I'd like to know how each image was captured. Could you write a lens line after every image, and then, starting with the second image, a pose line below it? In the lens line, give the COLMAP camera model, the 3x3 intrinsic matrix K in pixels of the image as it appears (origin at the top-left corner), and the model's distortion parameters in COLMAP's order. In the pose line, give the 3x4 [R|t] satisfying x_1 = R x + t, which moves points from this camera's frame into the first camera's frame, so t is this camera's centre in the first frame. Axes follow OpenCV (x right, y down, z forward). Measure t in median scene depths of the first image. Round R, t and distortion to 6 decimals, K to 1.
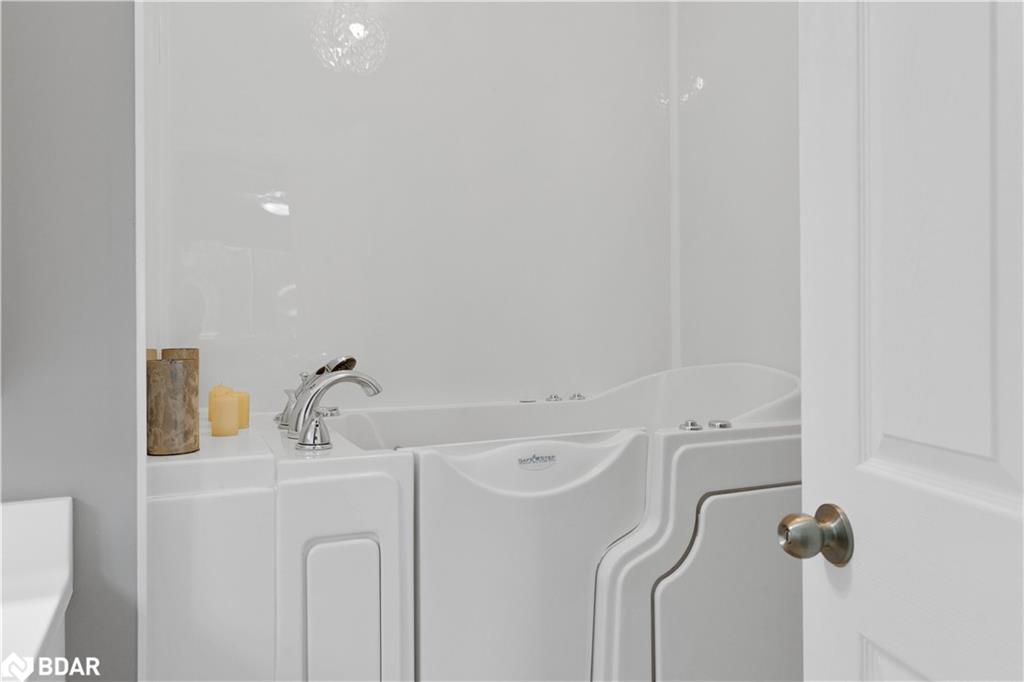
lens RADIAL K [[731.3, 0, 512.7], [0, 731.3, 334.9], [0, 0, 1]] dist [-0.012036, -0.002352]
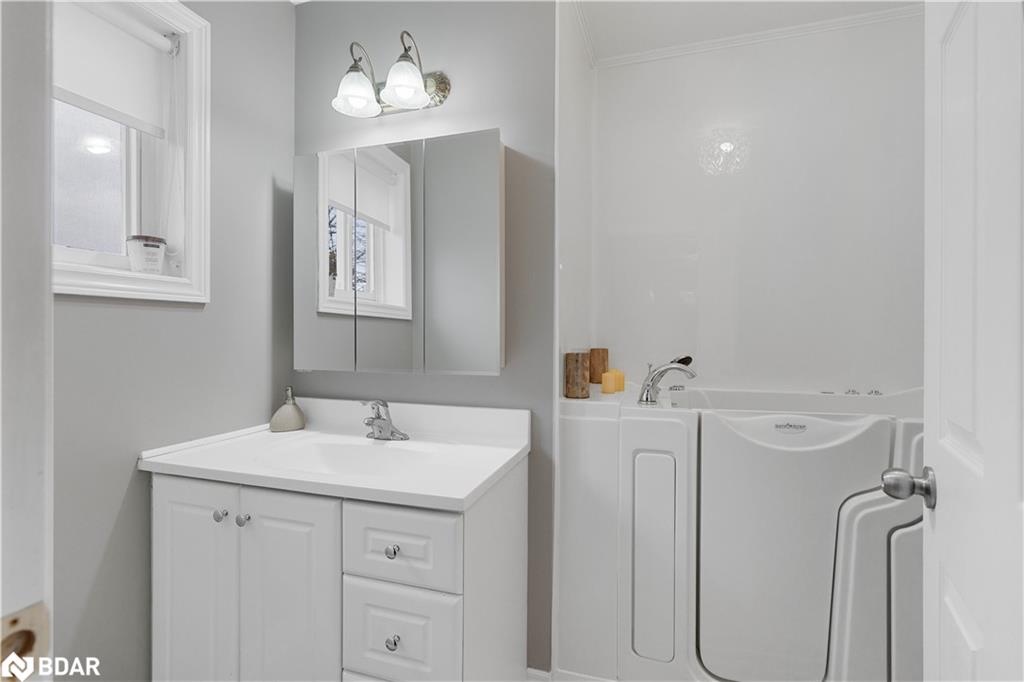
lens RADIAL K [[481.2, 0, 511.5], [0, 481.2, 342.4], [0, 0, 1]] dist [0.003449, 0.000137]
pose [[0.751752, 0.015618, -0.659261, 0.273127], [-0.016108, 0.999856, 0.005318, -0.000645], [0.659249, 0.006622, 0.751895, -0.146552]]
